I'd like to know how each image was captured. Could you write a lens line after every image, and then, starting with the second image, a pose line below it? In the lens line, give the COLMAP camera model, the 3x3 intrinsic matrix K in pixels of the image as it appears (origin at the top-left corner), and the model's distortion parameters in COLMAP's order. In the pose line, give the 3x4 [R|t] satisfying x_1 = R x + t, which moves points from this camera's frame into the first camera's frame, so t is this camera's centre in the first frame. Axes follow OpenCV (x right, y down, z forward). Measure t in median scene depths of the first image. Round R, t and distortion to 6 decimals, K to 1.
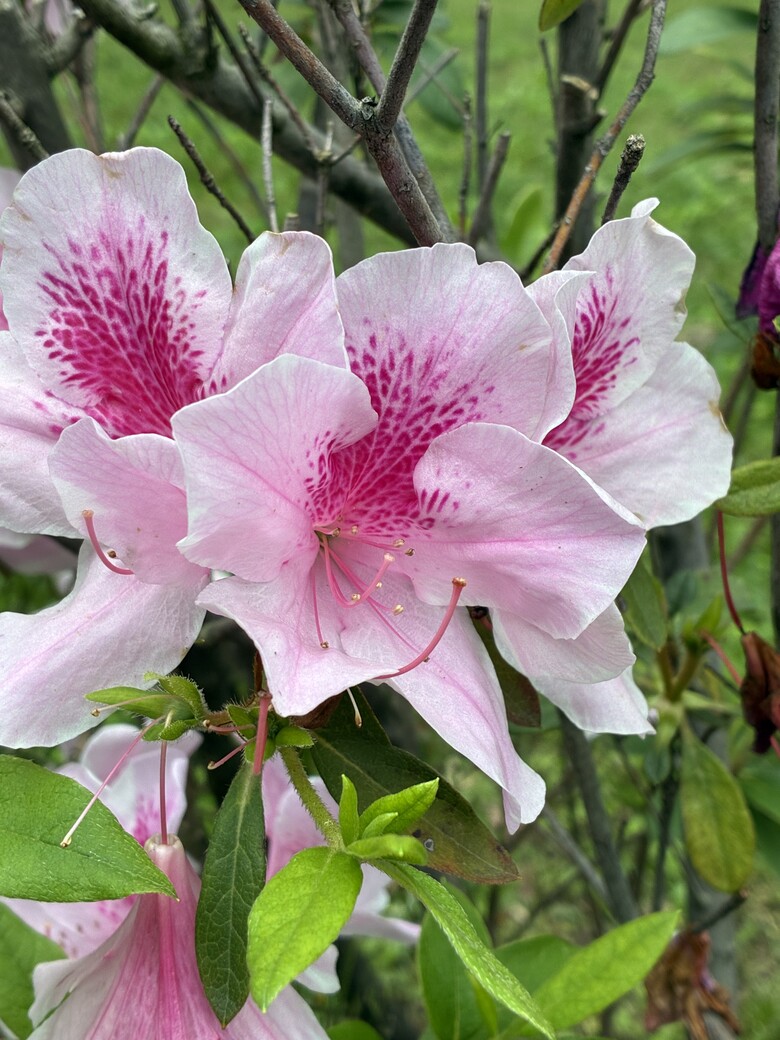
lens RADIAL K [[1550.6, 0, 390.1], [0, 1550.6, 500.2], [0, 0, 1]] dist [0.025871, 0.000000]
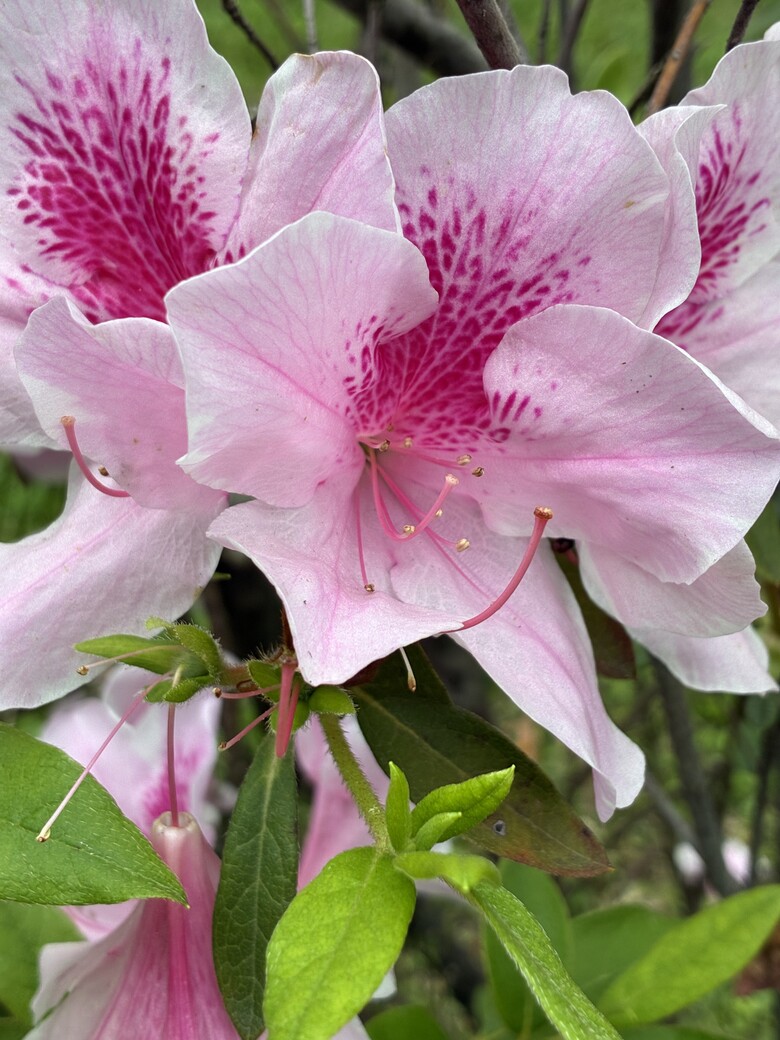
lens RADIAL K [[1588.1, 0, 397.6], [0, 1588.1, 516.8], [0, 0, 1]] dist [0.023601, 0.000000]
pose [[0.999399, 0.005642, -0.034216, -0.000515], [-0.003006, 0.997057, 0.076601, -0.004906], [0.034547, -0.076452, 0.996475, 0.189279]]
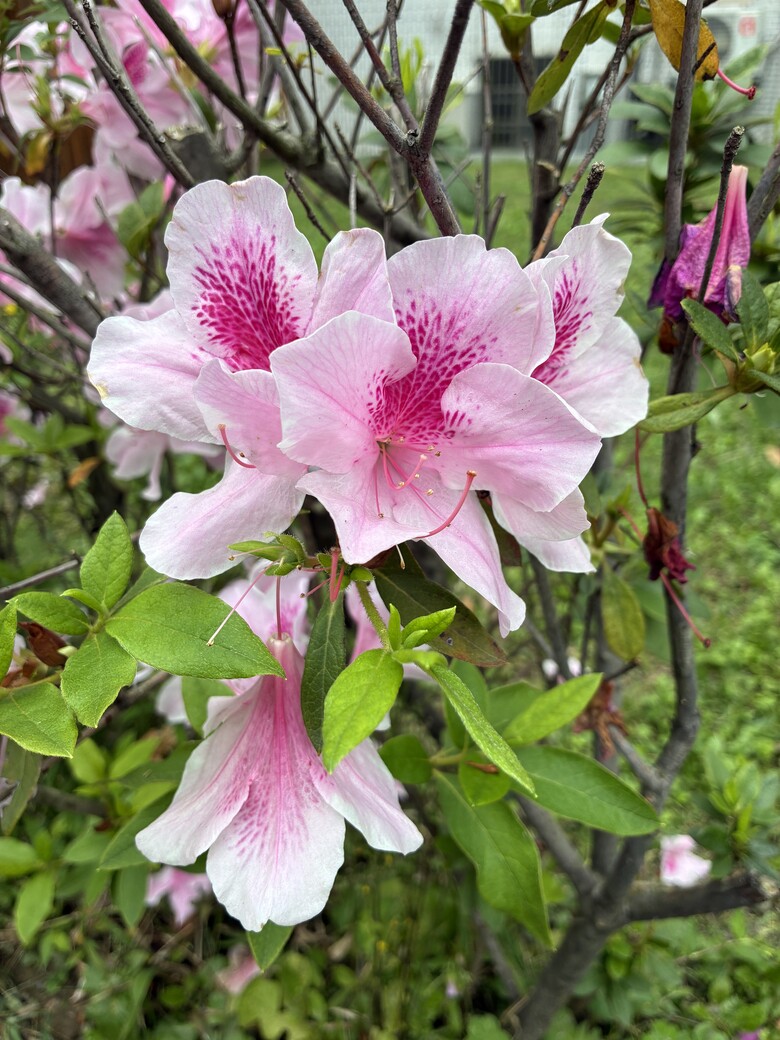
lens RADIAL K [[795.1, 0, 392.9], [0, 795.1, 519.6], [0, 0, 1]] dist [0.010123, -0.017236]
pose [[0.998745, 0.006310, -0.049679, 0.007332], [-0.001123, 0.994602, 0.103753, 0.016978], [0.050066, -0.103567, 0.993362, 0.224613]]
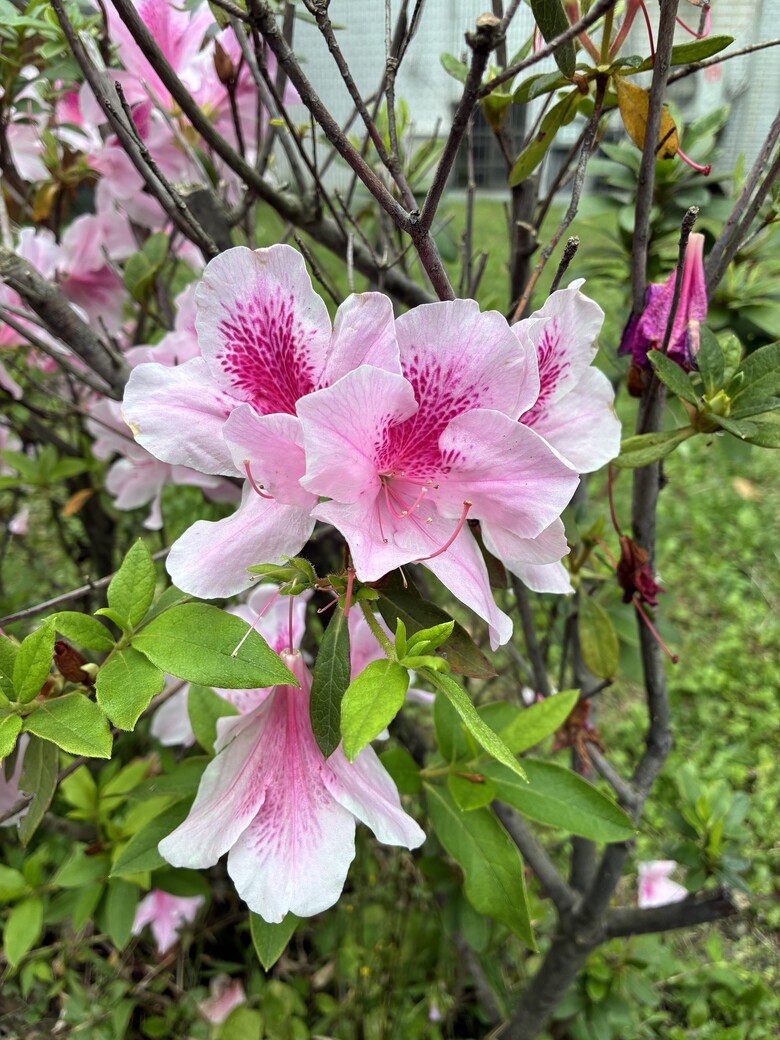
lens RADIAL K [[789.2, 0, 392.3], [0, 789.2, 510.4], [0, 0, 1]] dist [0.021595, -0.024815]
pose [[0.999756, 0.006921, -0.020966, -0.016496], [-0.005771, 0.998503, 0.054395, 0.012477], [0.021311, -0.054261, 0.998299, 0.132509]]
